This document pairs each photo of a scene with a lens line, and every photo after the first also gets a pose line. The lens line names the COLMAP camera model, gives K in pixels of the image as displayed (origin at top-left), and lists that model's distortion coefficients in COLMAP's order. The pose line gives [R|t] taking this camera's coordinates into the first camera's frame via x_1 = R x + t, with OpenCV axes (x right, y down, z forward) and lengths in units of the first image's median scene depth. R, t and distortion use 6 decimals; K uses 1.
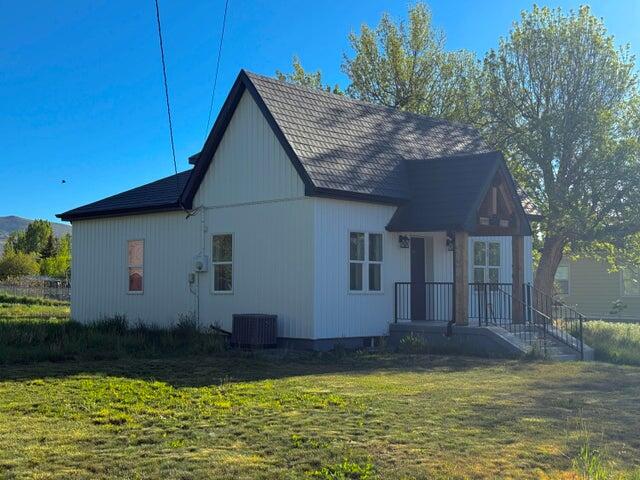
lens RADIAL K [[893.9, 0, 320.0], [0, 893.9, 240.0], [0, 0, 1]] dist [0.140294, 0.022467]
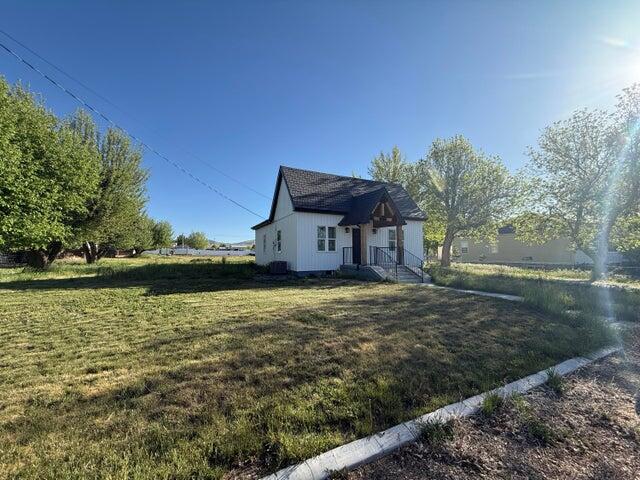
lens RADIAL K [[256.1, 0, 320.0], [0, 256.1, 240.0], [0, 0, 1]] dist [0.000541, 0.000017]
pose [[0.940857, -0.030948, -0.337388, 0.260374], [0.029130, 0.999521, -0.010452, 0.033852], [0.337549, 0.000006, 0.941308, 0.351207]]
